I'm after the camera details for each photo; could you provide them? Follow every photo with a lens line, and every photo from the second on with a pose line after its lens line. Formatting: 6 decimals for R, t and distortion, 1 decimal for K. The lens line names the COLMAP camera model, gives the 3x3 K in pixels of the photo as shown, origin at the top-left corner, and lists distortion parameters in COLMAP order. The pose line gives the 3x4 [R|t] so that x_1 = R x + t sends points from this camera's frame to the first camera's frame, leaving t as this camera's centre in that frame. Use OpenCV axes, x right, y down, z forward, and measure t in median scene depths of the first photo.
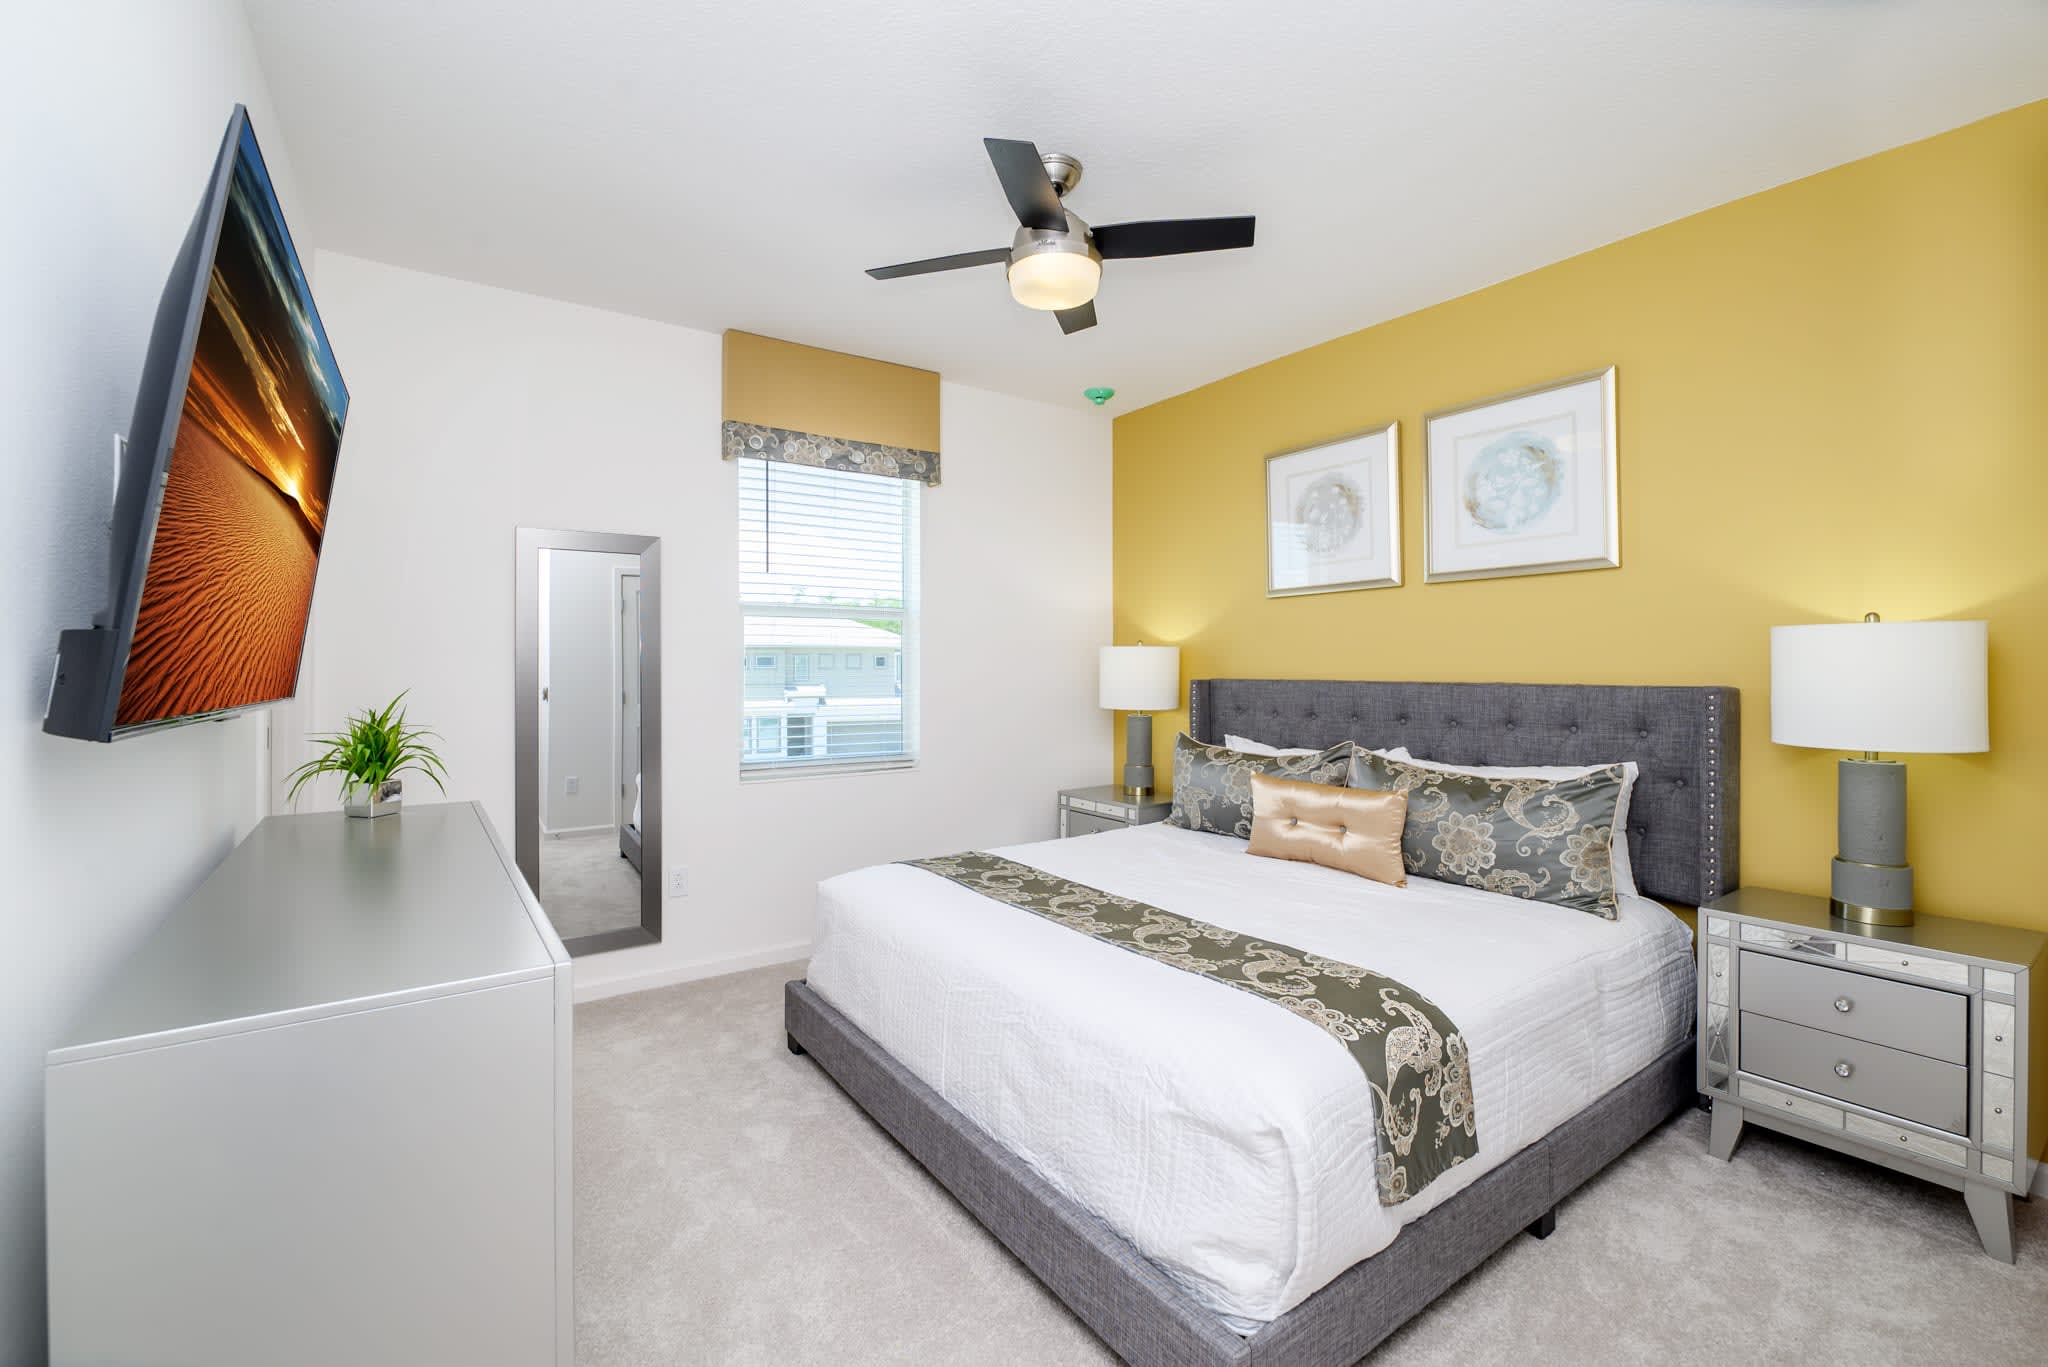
lens RADIAL K [[867.0, 0, 986.0], [0, 867.0, 681.8], [0, 0, 1]] dist [-0.007973, -0.000077]
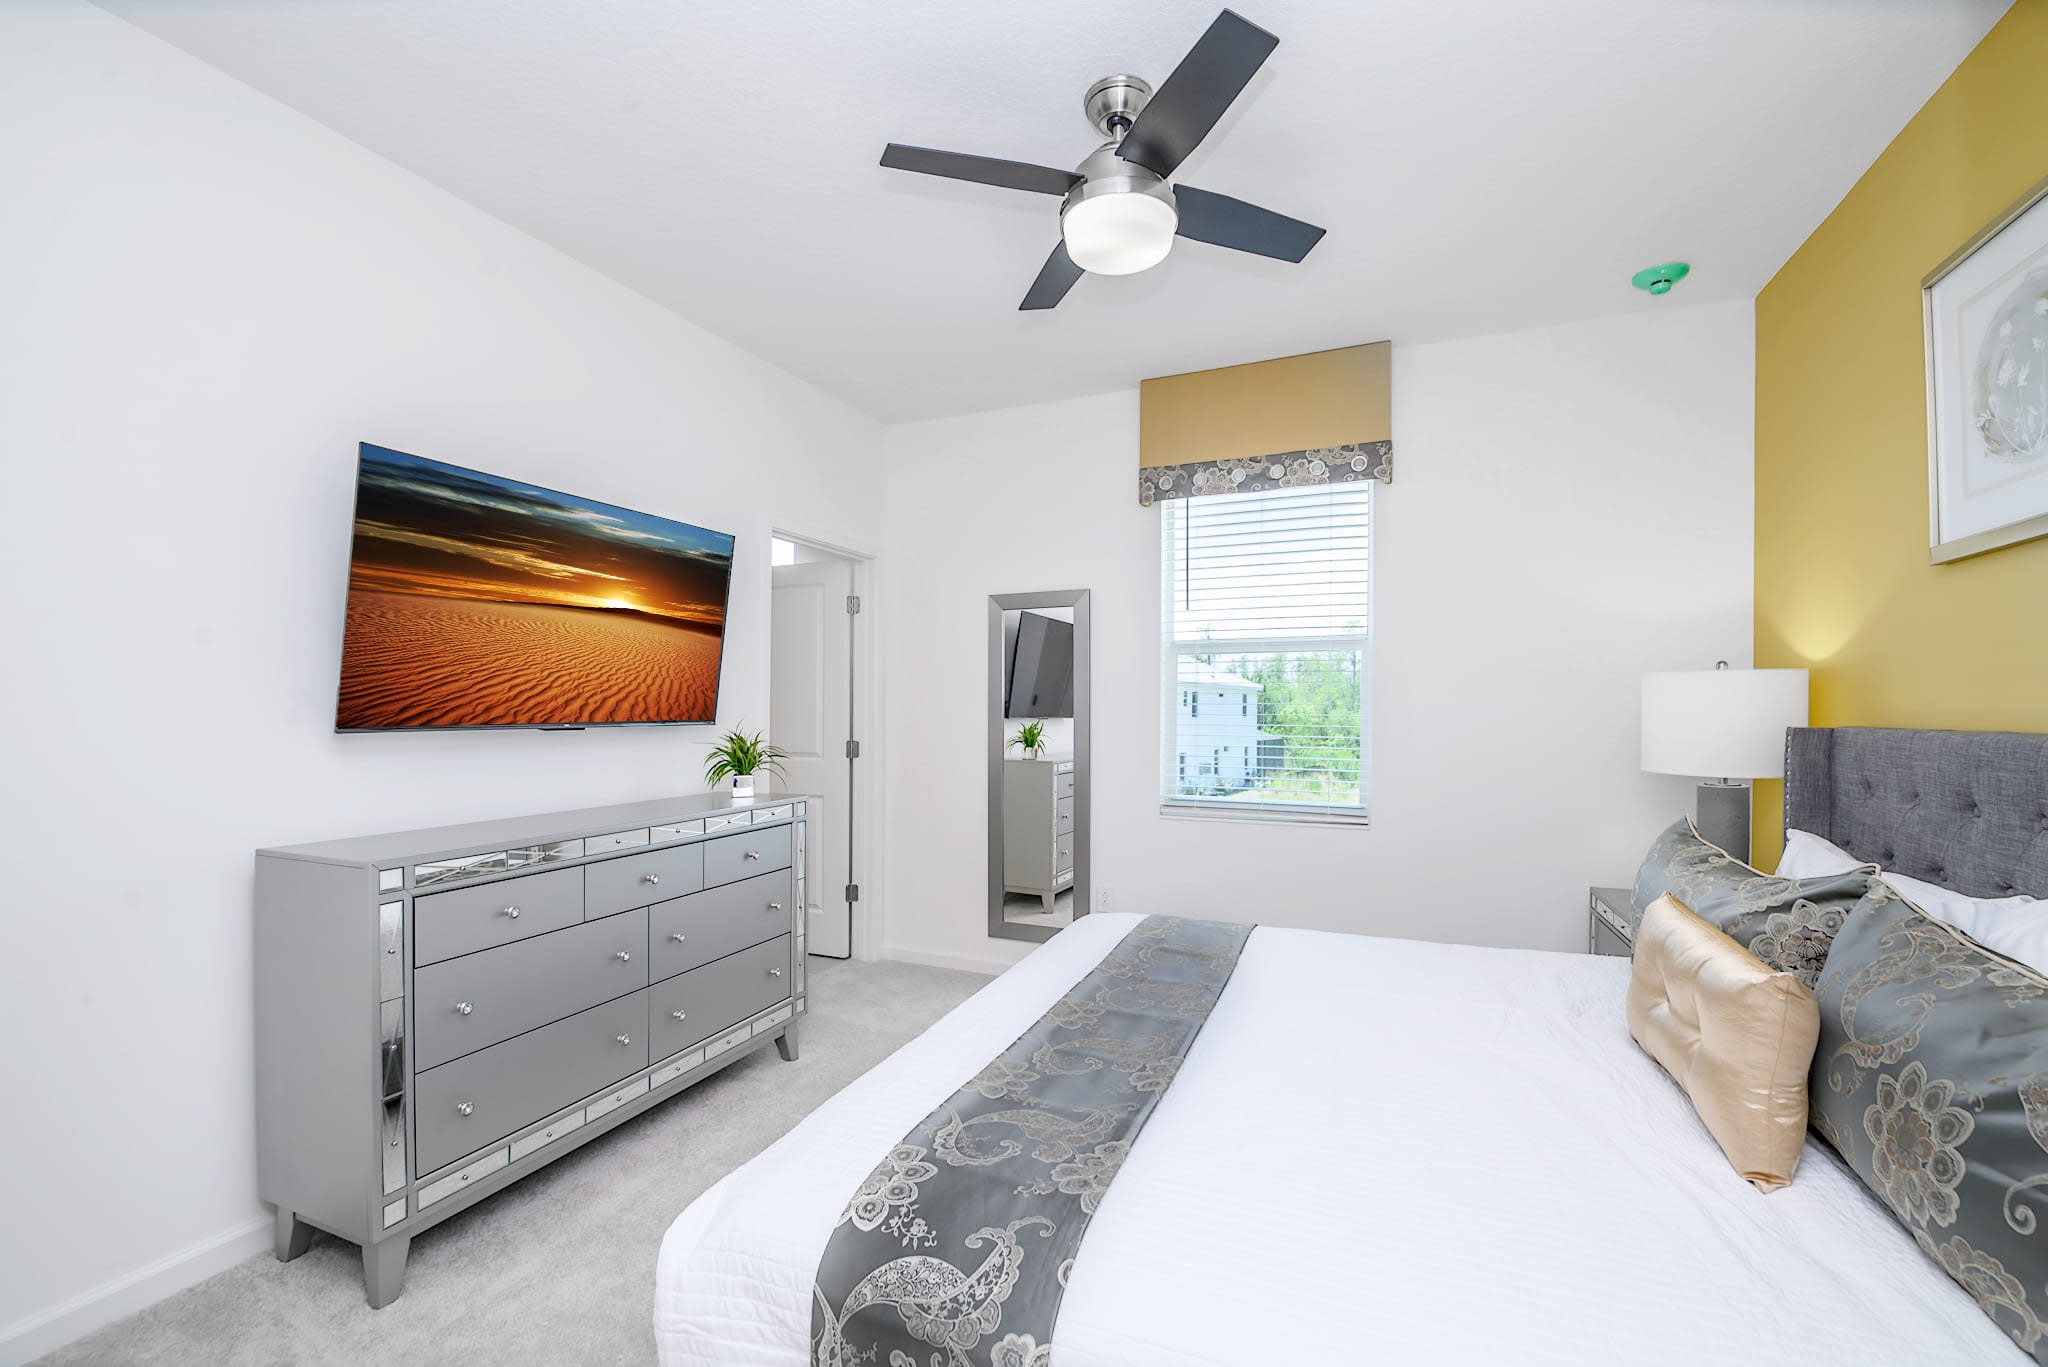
lens RADIAL K [[845.3, 0, 1026.1], [0, 845.3, 718.6], [0, 0, 1]] dist [-0.002441, -0.000330]
pose [[0.549119, 0.013154, -0.835641, 0.470110], [-0.014316, 0.999877, 0.006332, -0.004771], [0.835622, 0.008486, 0.549240, 0.319107]]
